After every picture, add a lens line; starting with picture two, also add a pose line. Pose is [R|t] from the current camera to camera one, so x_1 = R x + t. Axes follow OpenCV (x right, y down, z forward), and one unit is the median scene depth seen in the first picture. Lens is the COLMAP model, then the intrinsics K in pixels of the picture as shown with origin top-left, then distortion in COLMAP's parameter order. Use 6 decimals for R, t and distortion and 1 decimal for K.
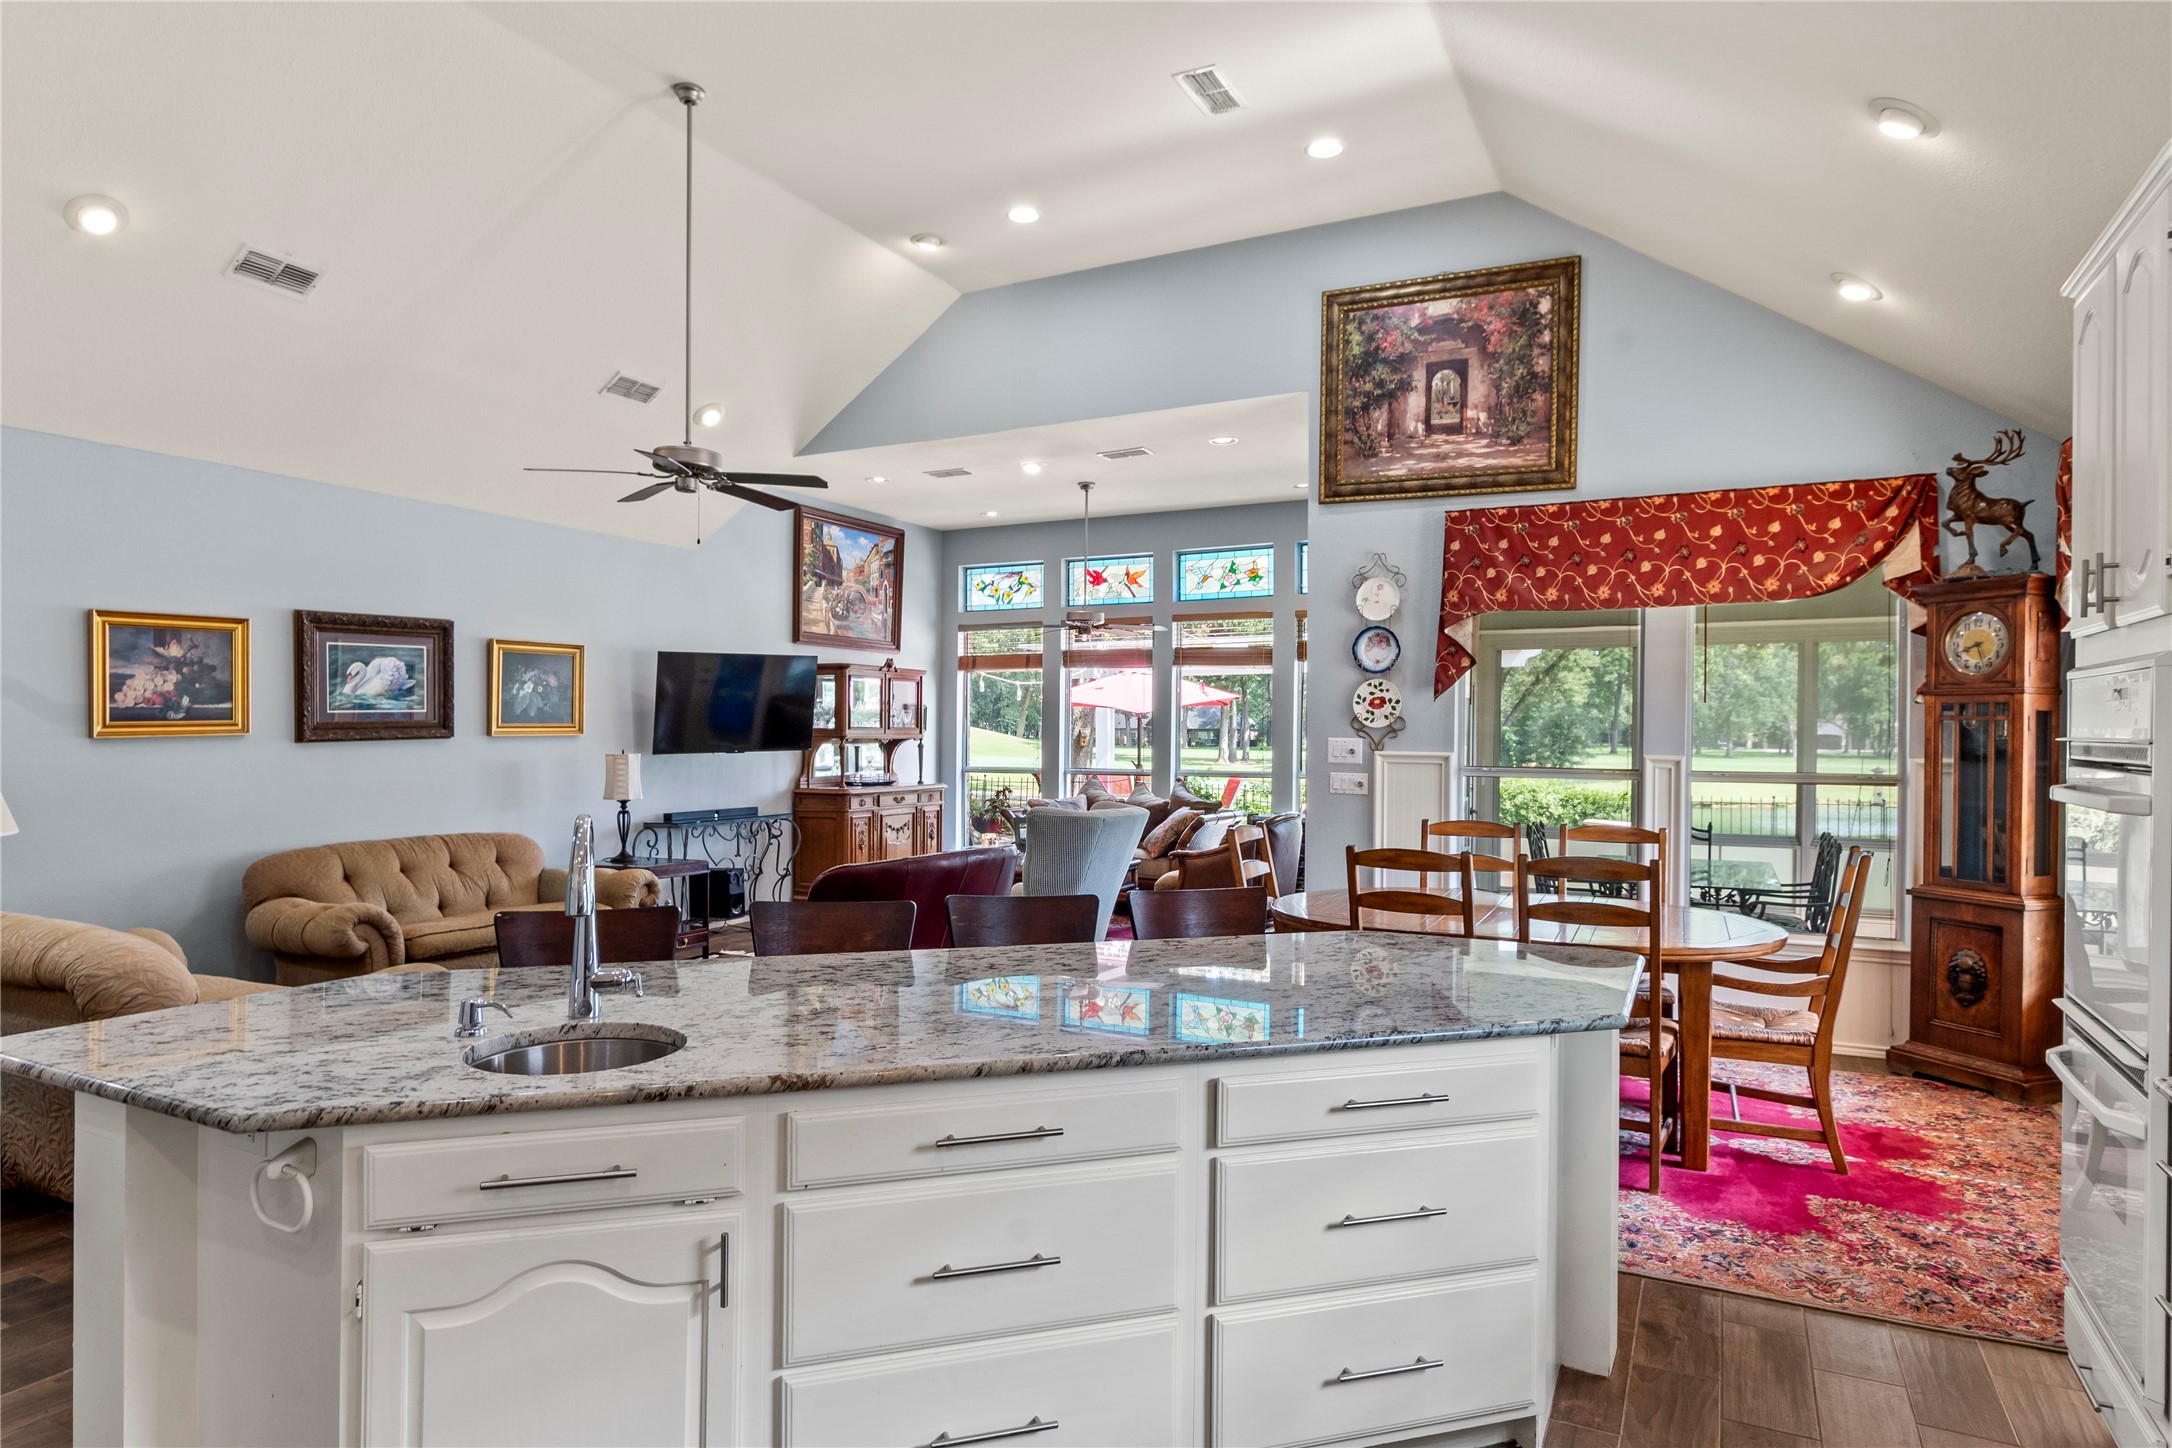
lens RADIAL K [[1259.3, 0, 1091.4], [0, 1259.3, 723.4], [0, 0, 1]] dist [-0.000107, -0.001700]
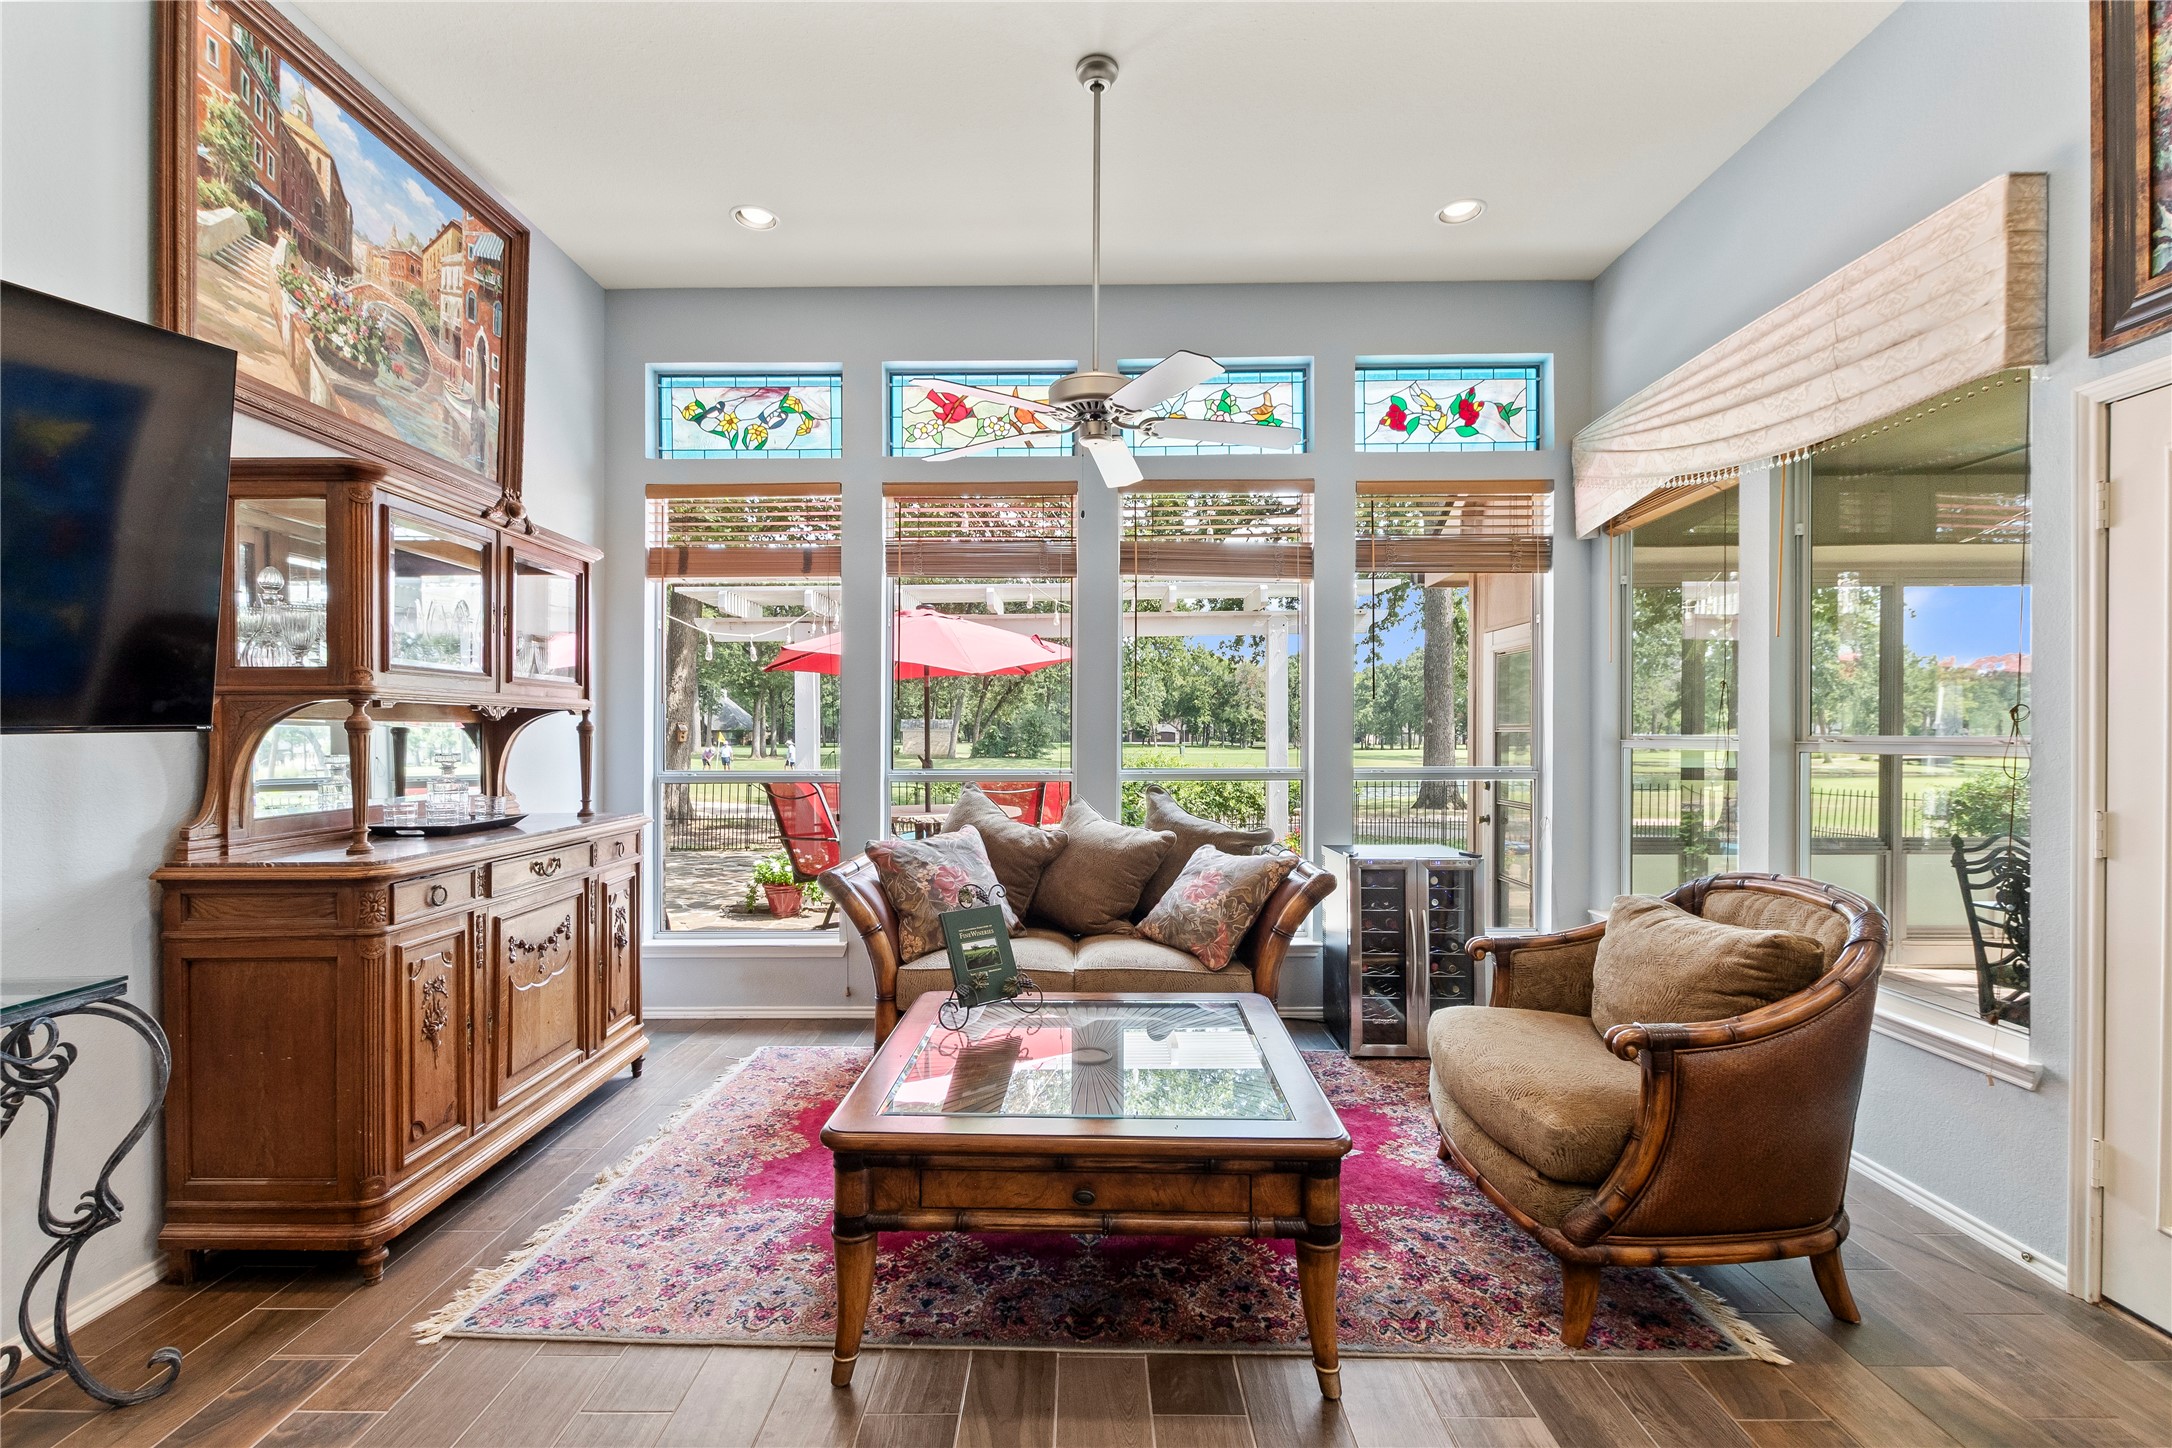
lens RADIAL K [[945.9, 0, 1080.2], [0, 945.9, 734.9], [0, 0, 1]] dist [0.000531, -0.000638]
pose [[0.895270, -0.007722, 0.445458, -0.208983], [0.003786, 0.999946, 0.009725, 0.028704], [-0.445509, -0.007020, 0.895250, 1.045382]]
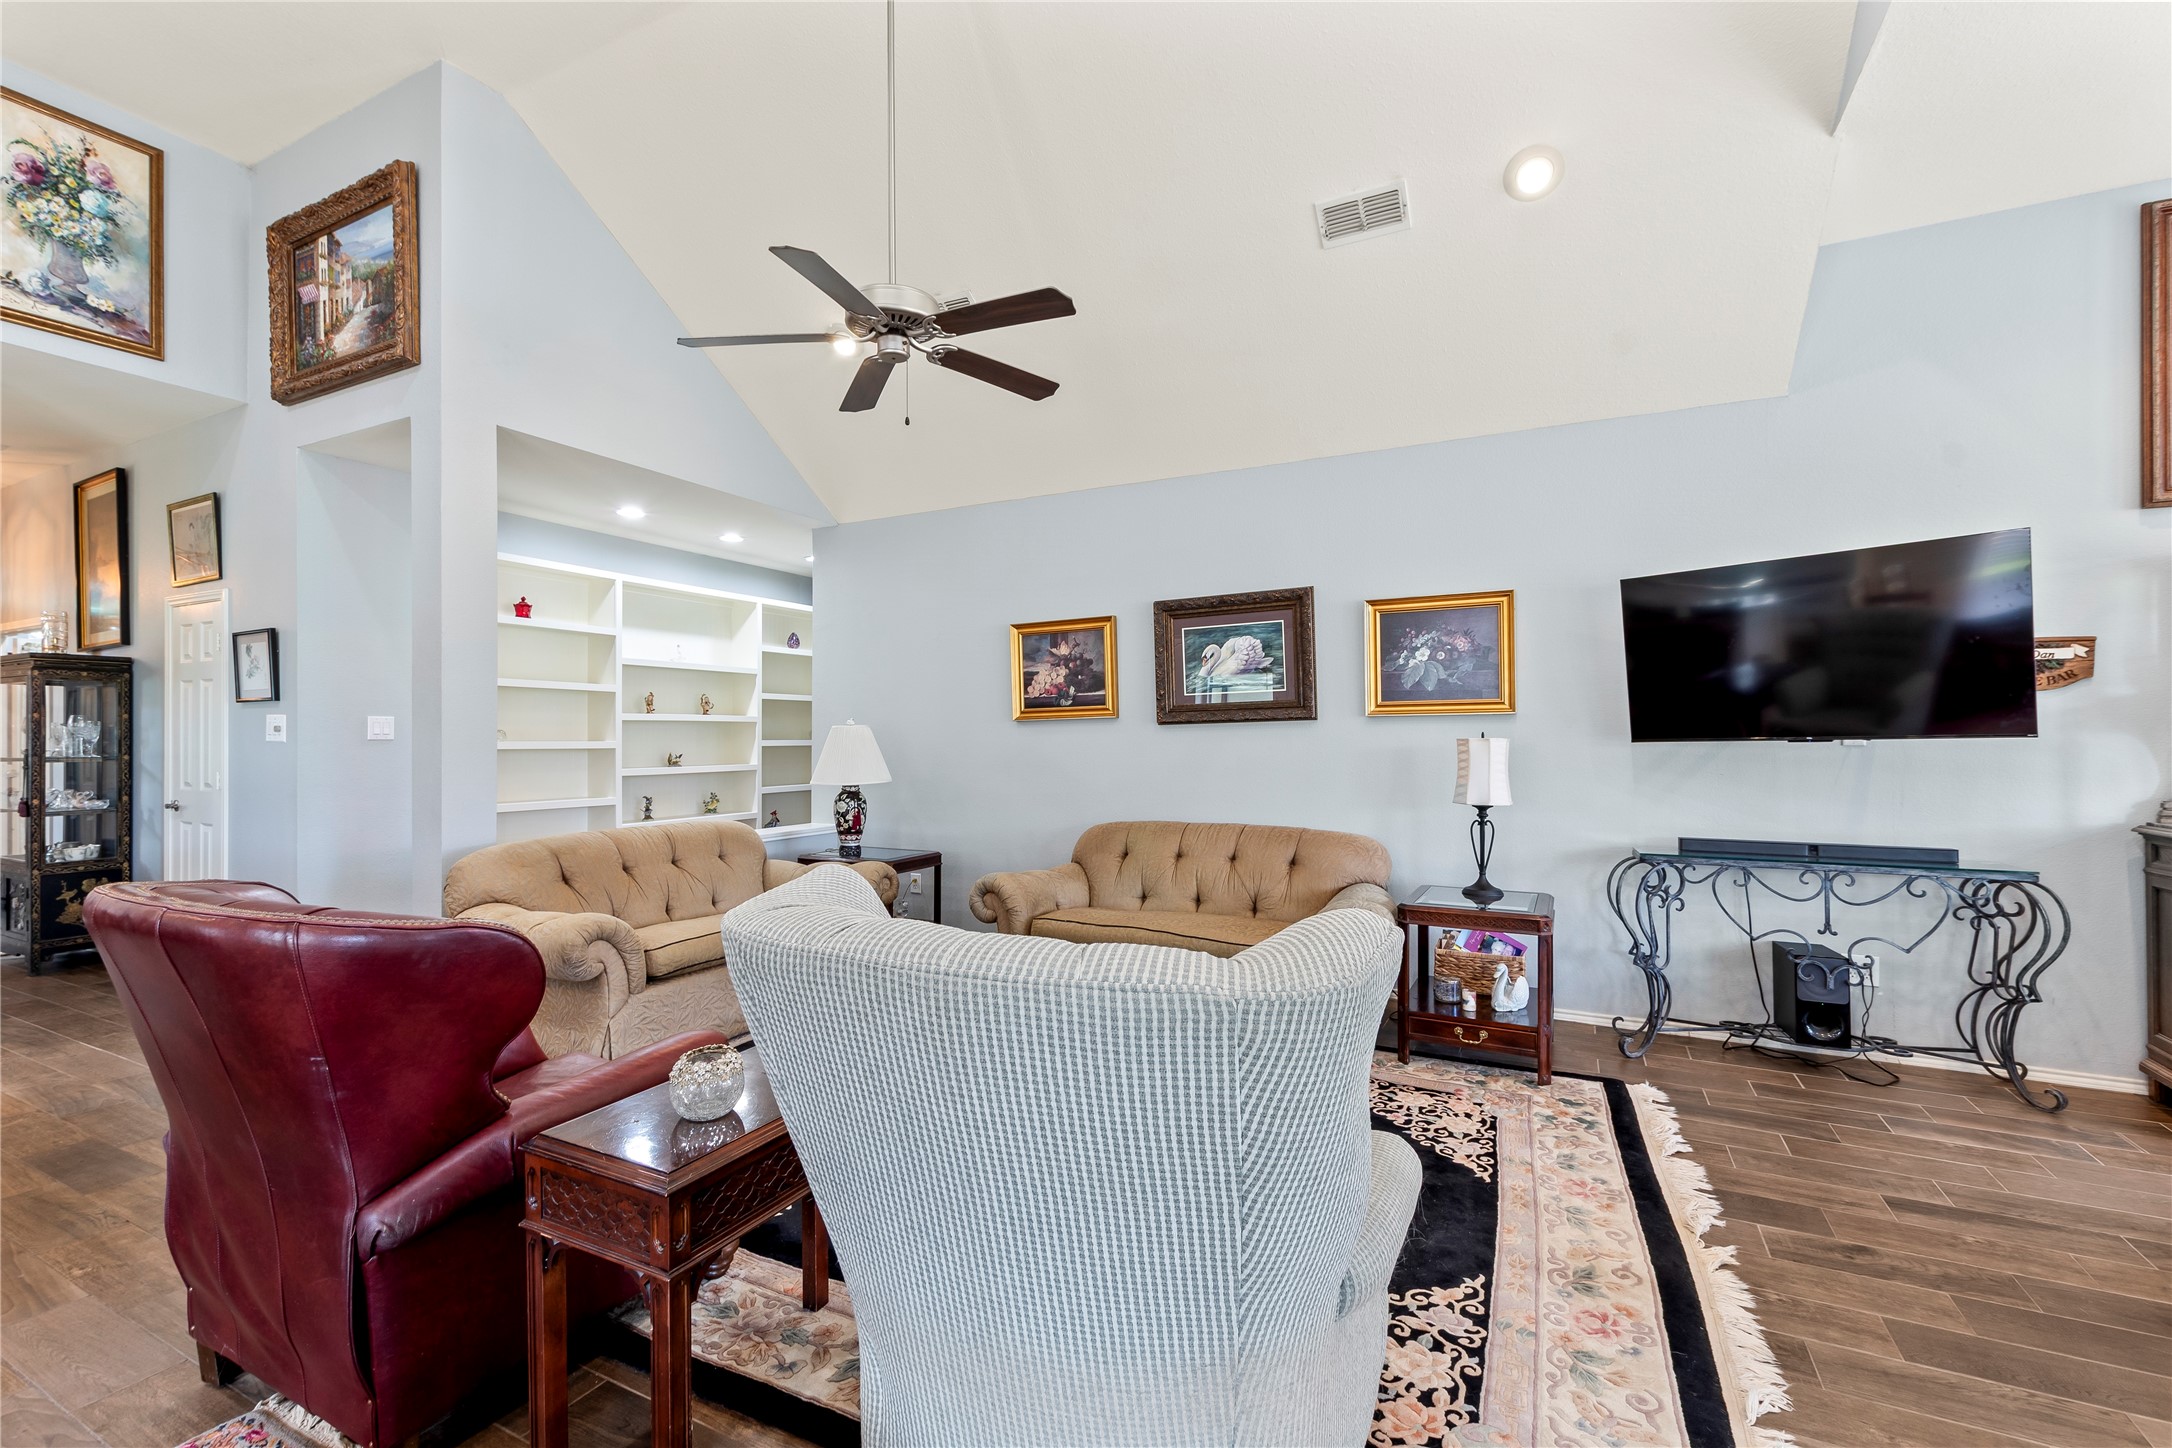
lens RADIAL K [[945.9, 0, 1080.2], [0, 945.9, 734.9], [0, 0, 1]] dist [0.000531, -0.000638]
pose [[-0.009928, -0.016015, -0.999822, 0.170925], [0.002447, 0.999868, -0.016040, 0.035569], [0.999948, -0.002606, -0.009887, 0.916084]]
